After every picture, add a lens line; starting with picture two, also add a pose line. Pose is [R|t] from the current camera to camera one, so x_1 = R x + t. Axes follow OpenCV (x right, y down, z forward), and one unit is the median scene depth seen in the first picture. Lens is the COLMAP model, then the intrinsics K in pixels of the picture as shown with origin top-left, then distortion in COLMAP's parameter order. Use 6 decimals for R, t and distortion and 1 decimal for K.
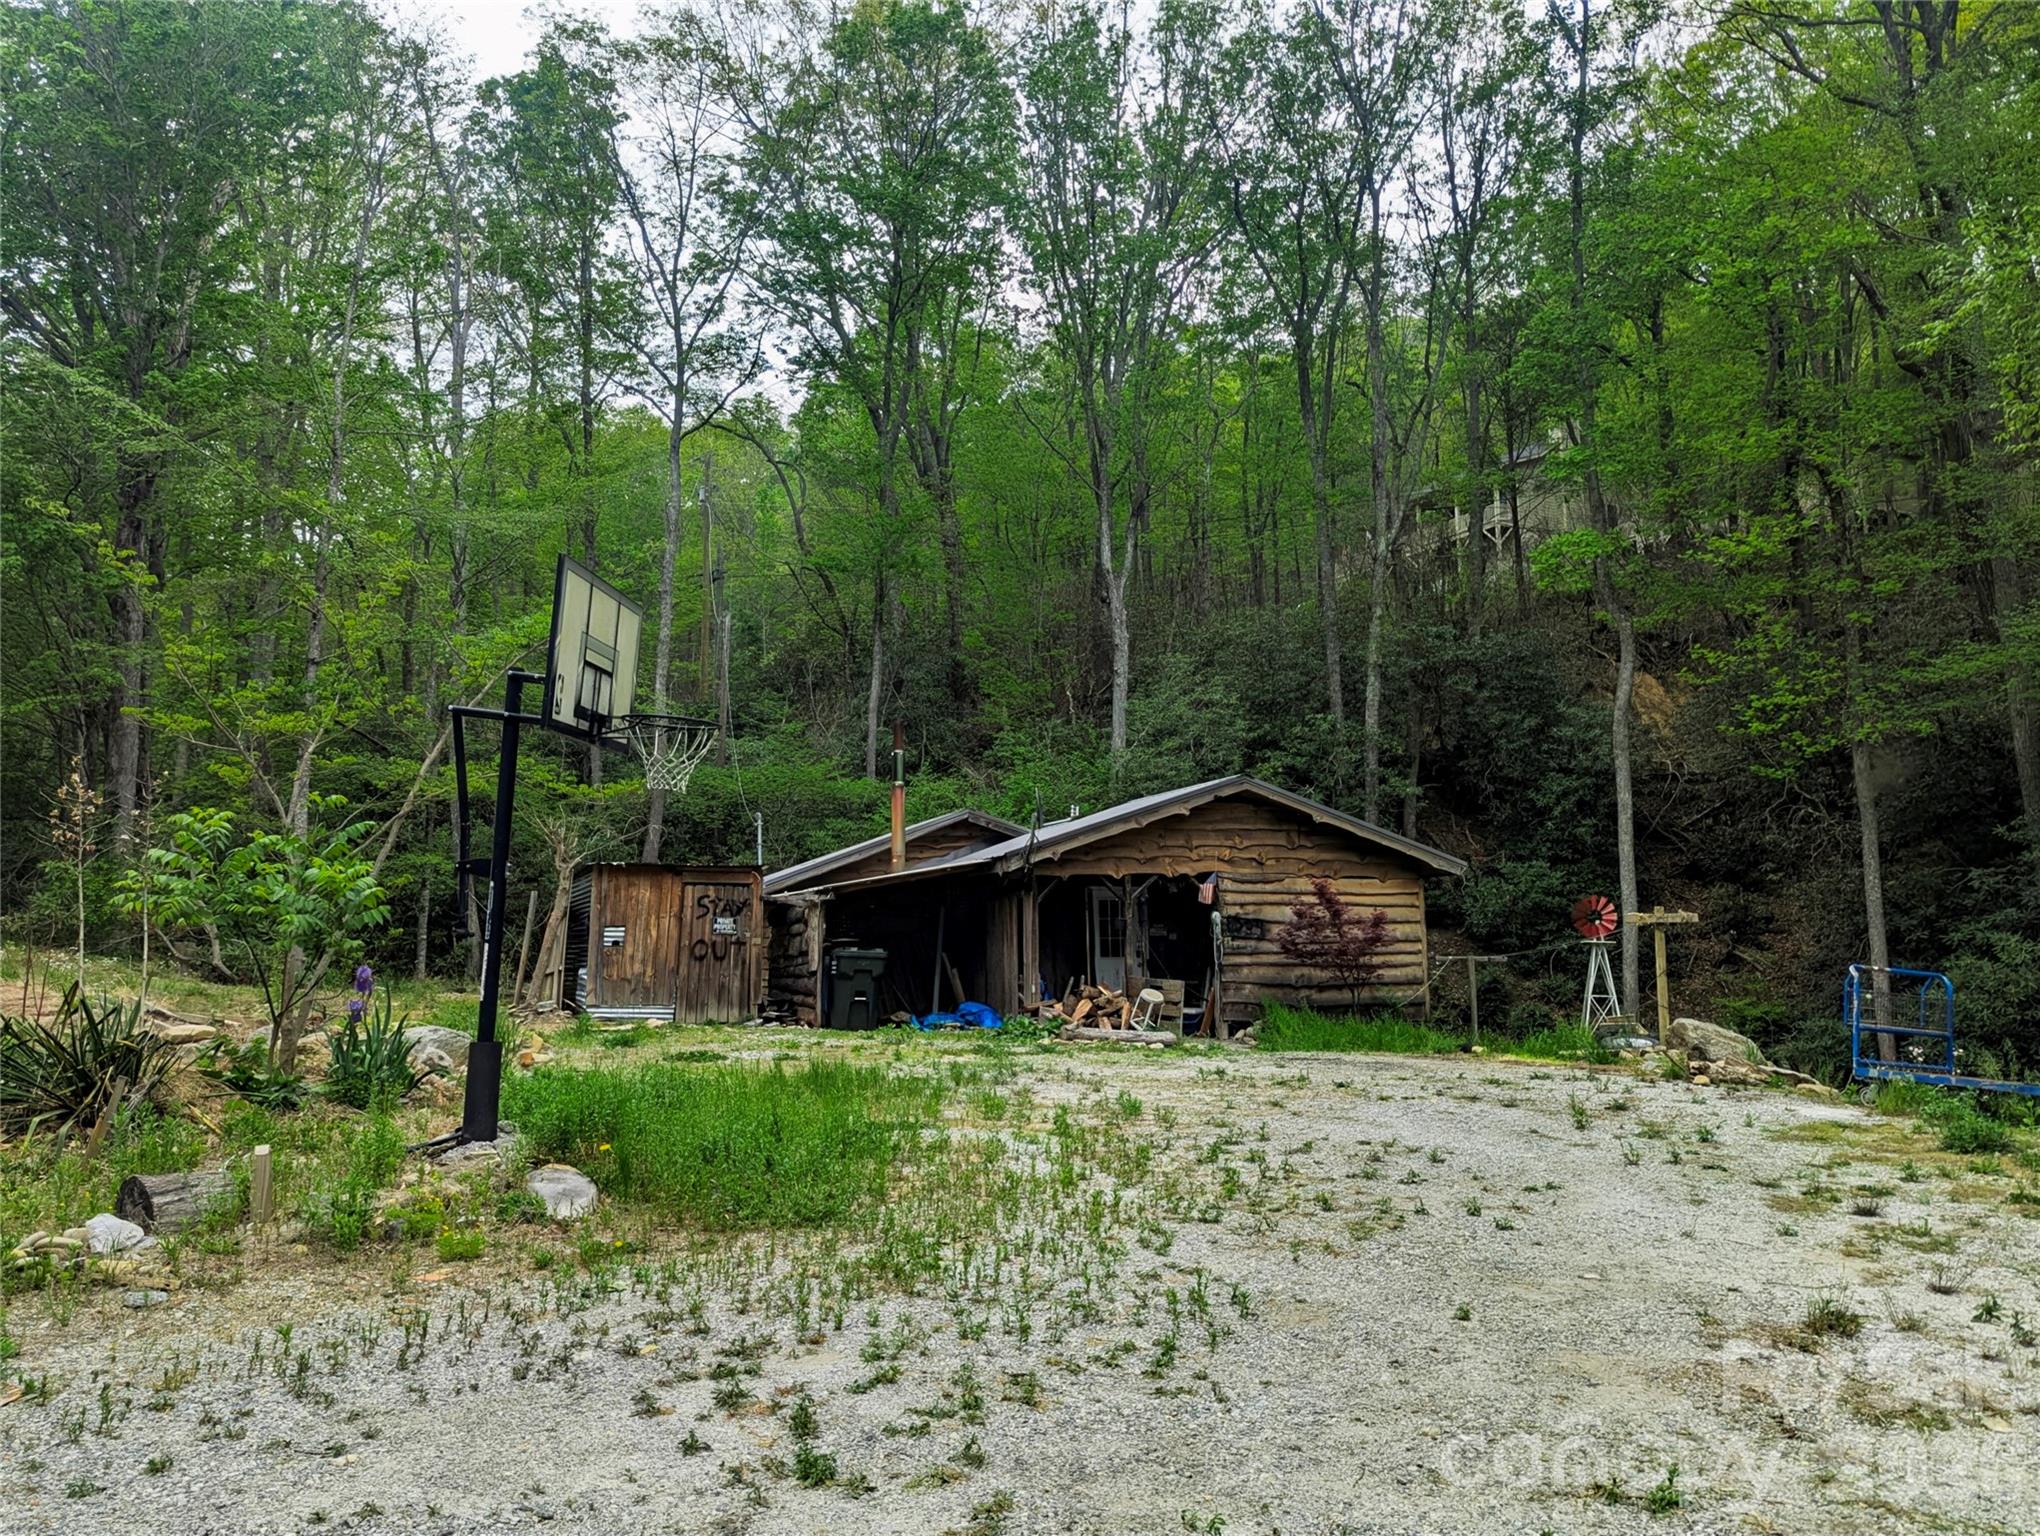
lens RADIAL K [[1447.6, 0, 1020.0], [0, 1447.6, 768.0], [0, 0, 1]] dist [0.053468, -0.001175]
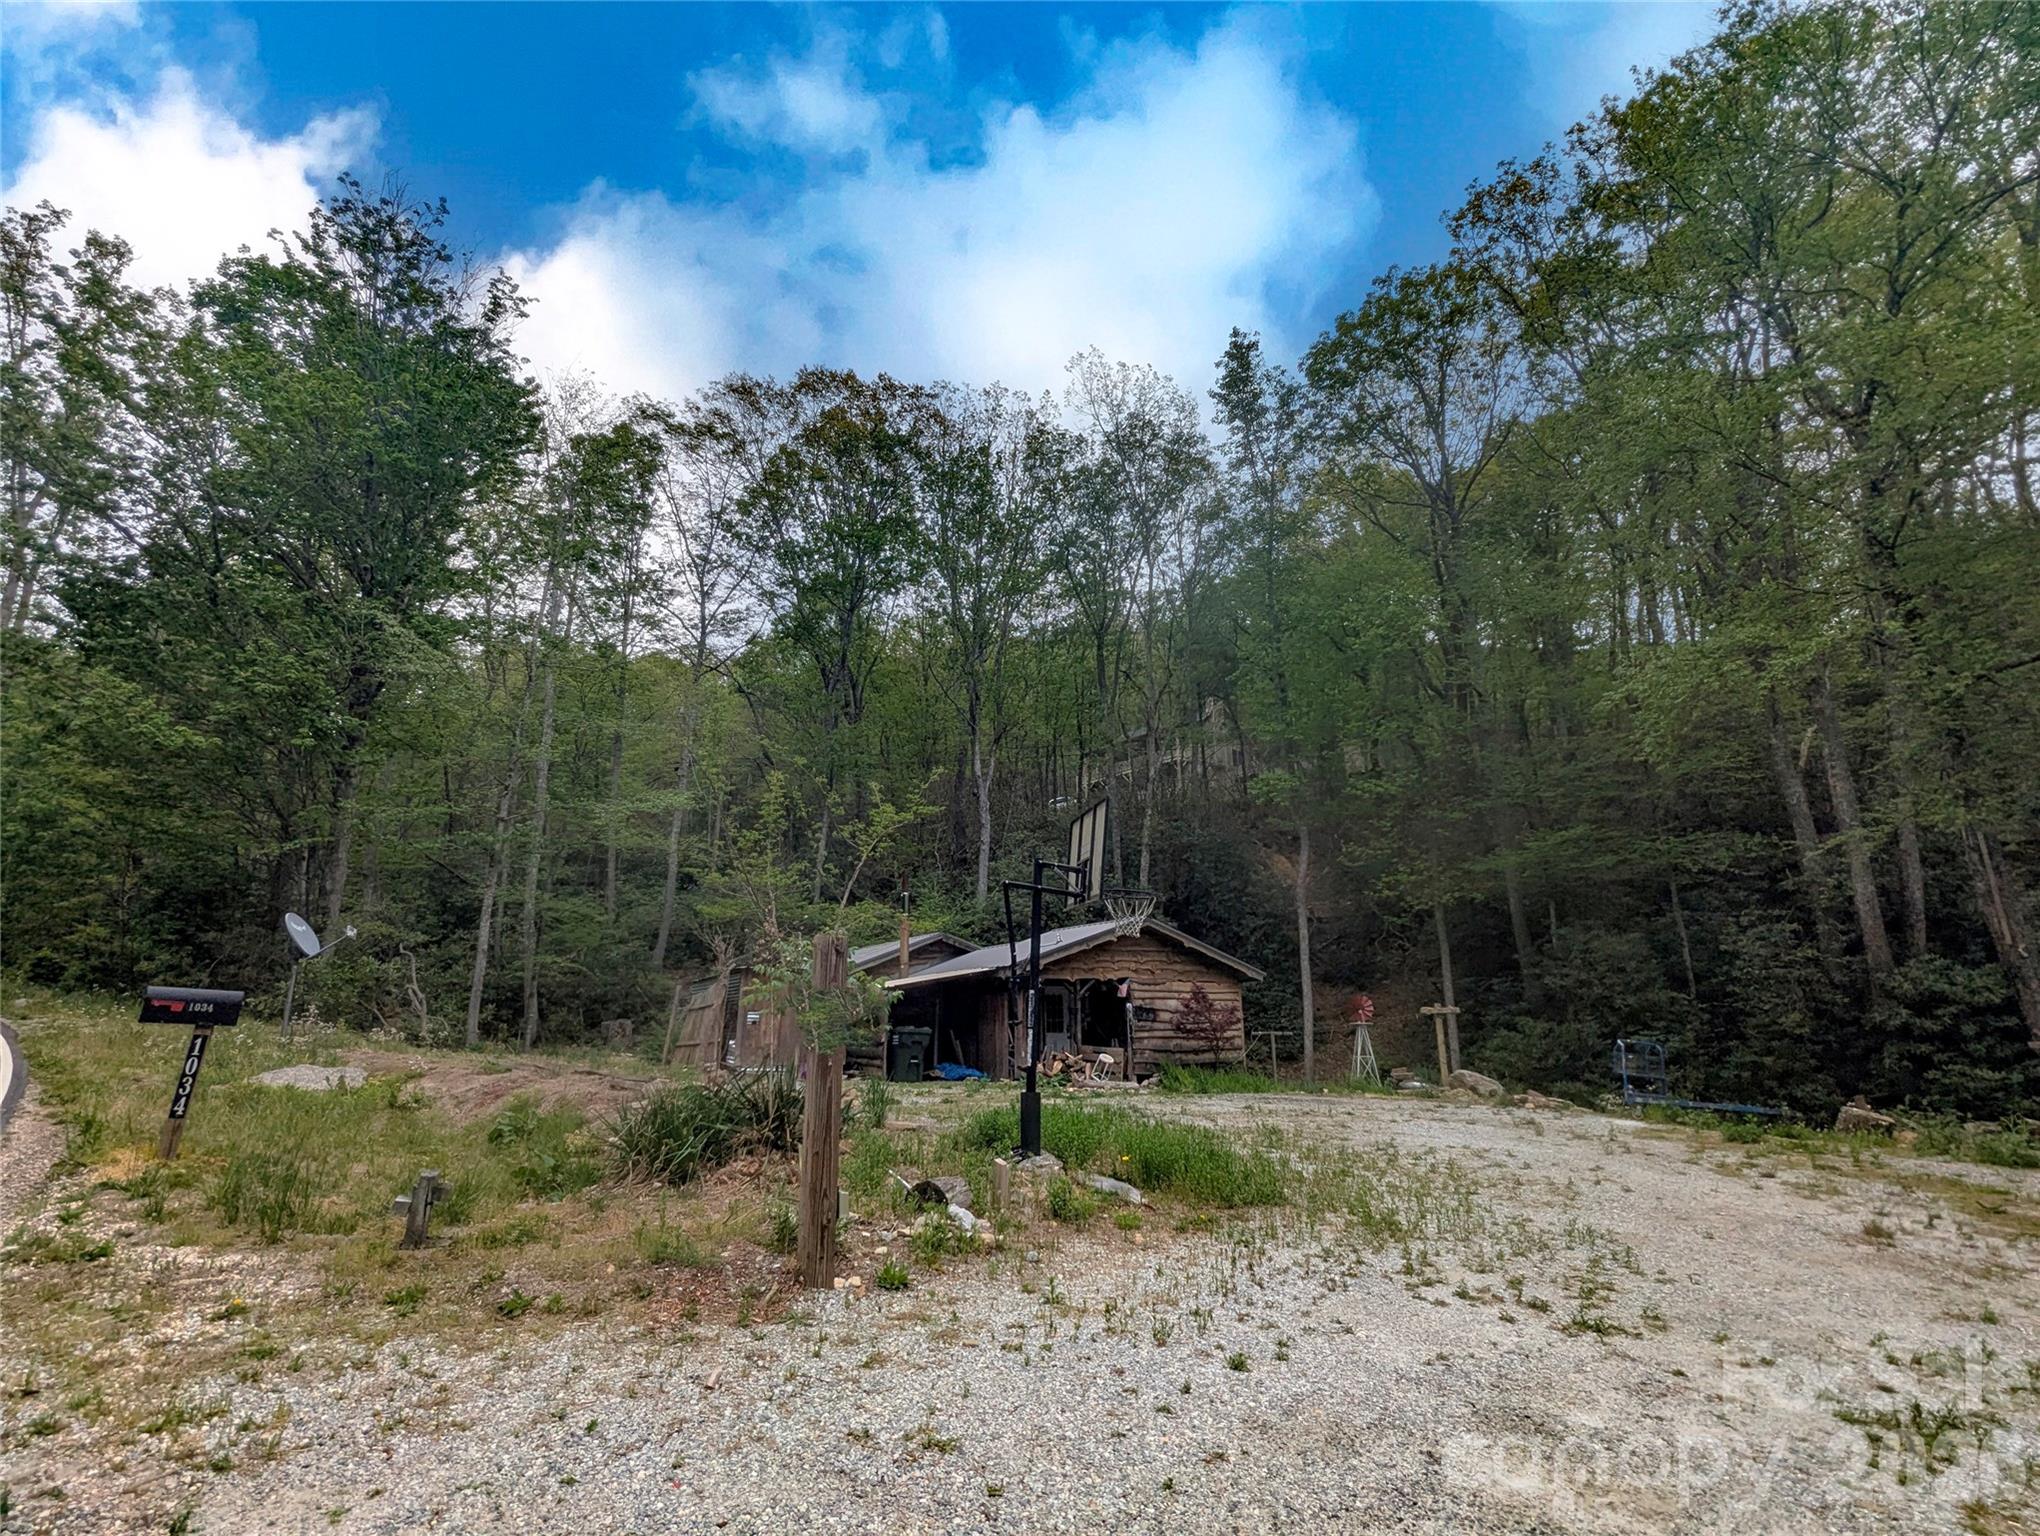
lens RADIAL K [[962.2, 0, 1020.0], [0, 962.2, 768.0], [0, 0, 1]] dist [0.003460, 0.000732]
pose [[0.978476, 0.055724, 0.198696, -0.204366], [-0.028341, 0.990015, -0.138083, -0.006713], [-0.204407, 0.129479, 0.970285, -0.028285]]
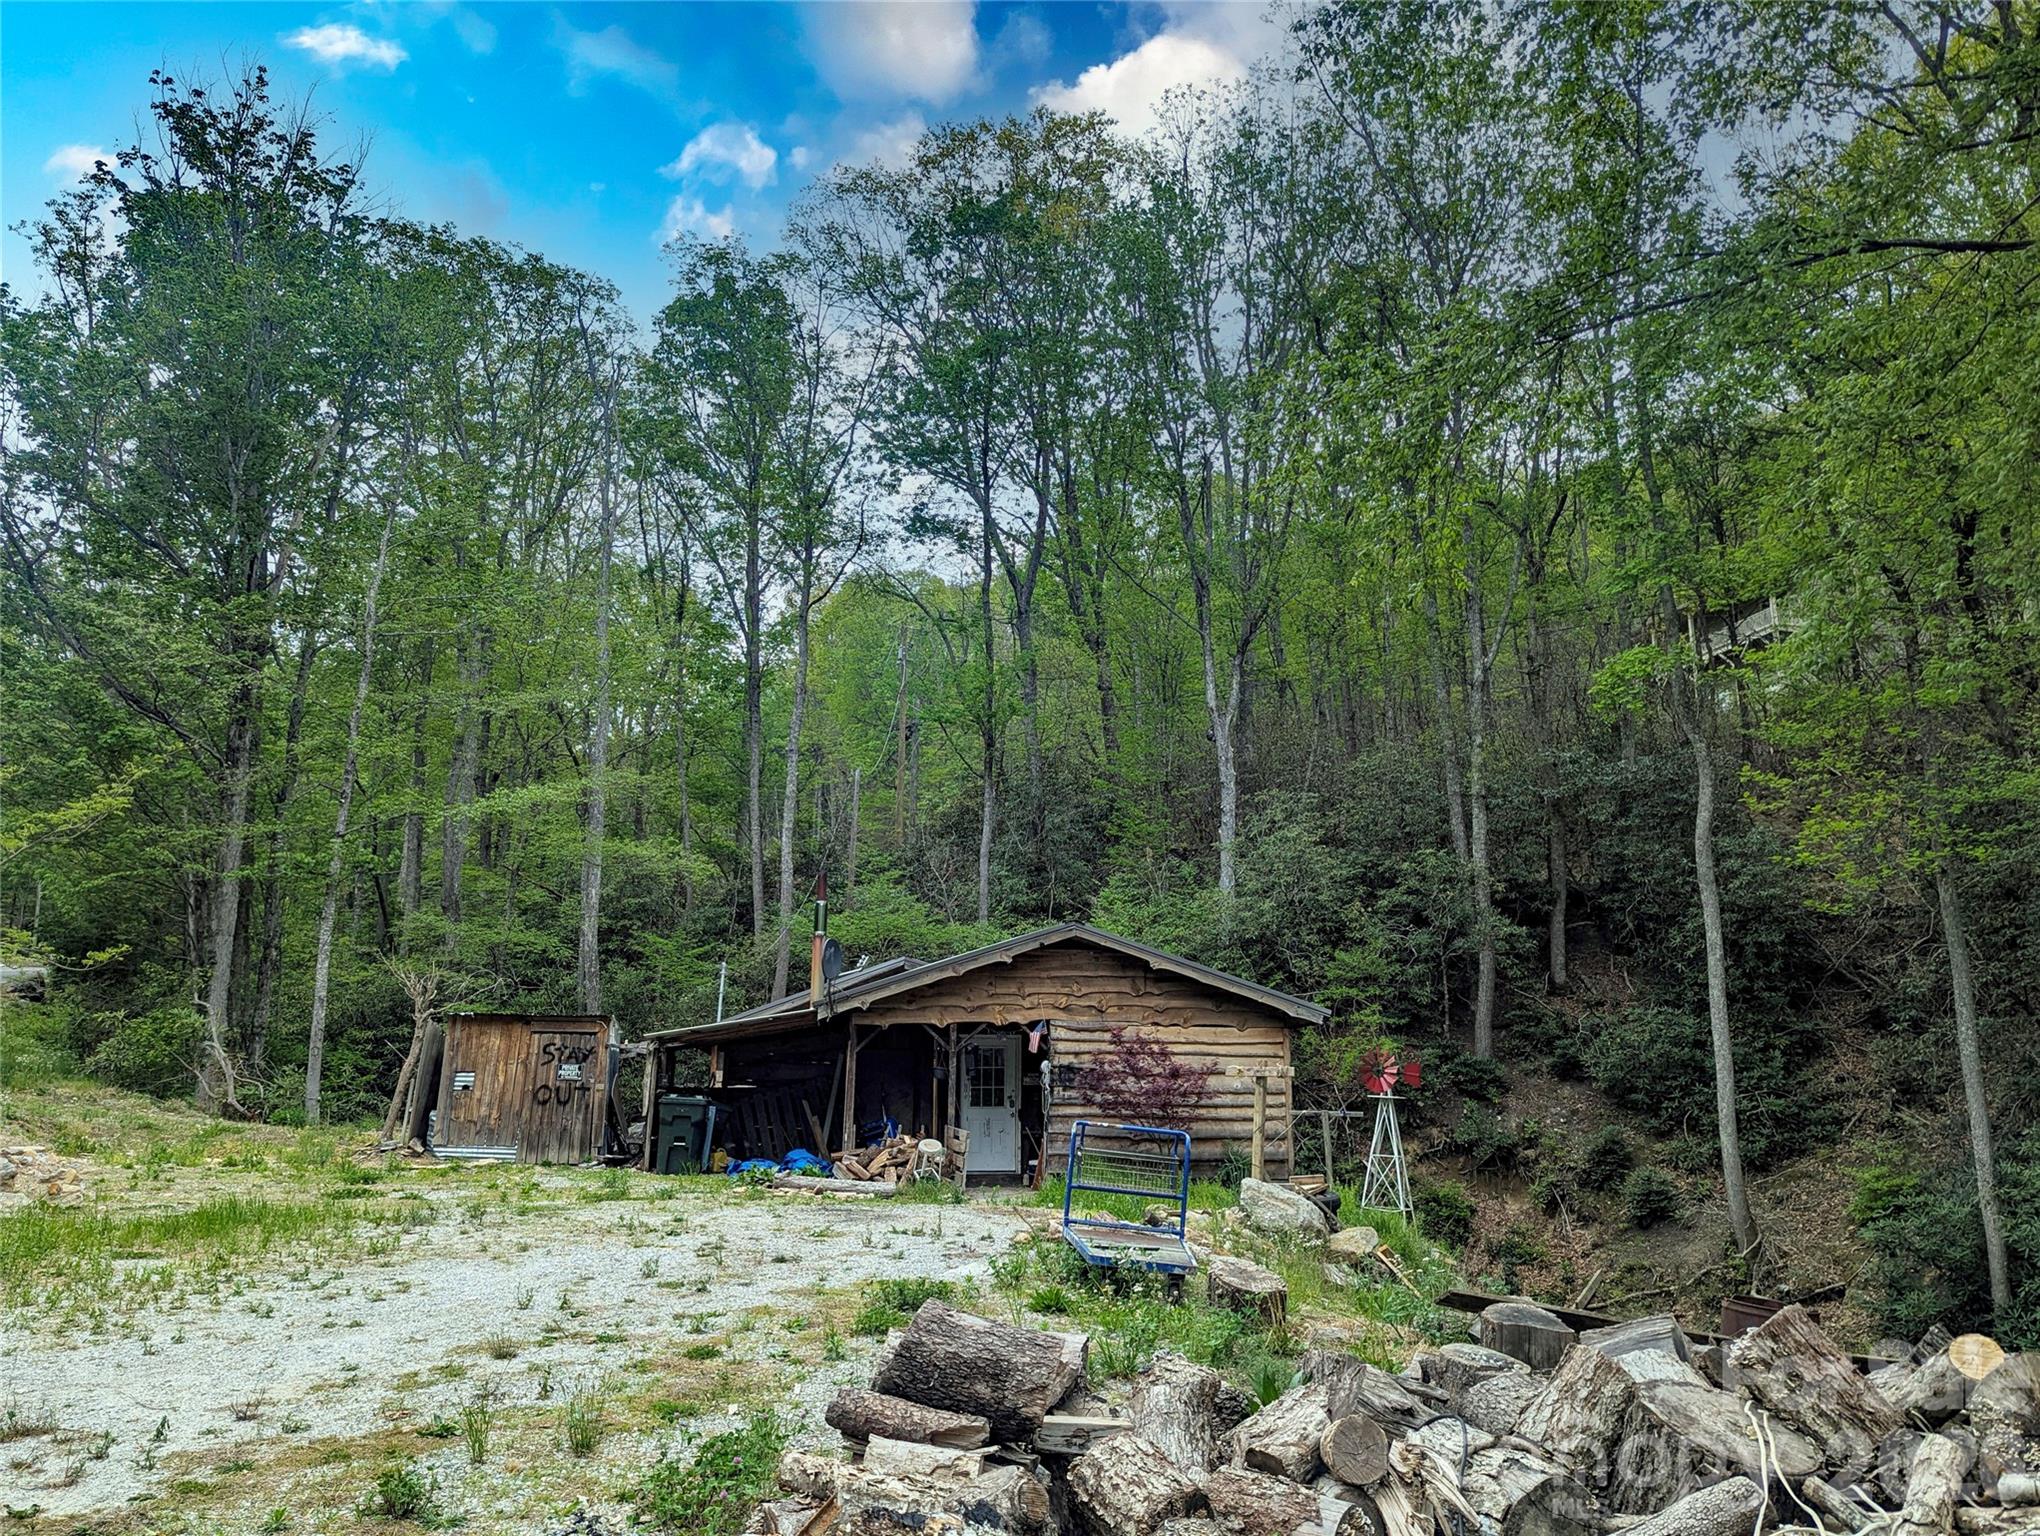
lens RADIAL K [[1473.0, 0, 1020.0], [0, 1473.0, 768.0], [0, 0, 1]] dist [0.036750, -0.000904]
pose [[0.971276, -0.039621, -0.234632, 0.361829], [0.017249, 0.995169, -0.096645, -0.002774], [0.237328, 0.089821, 0.967268, 0.004045]]
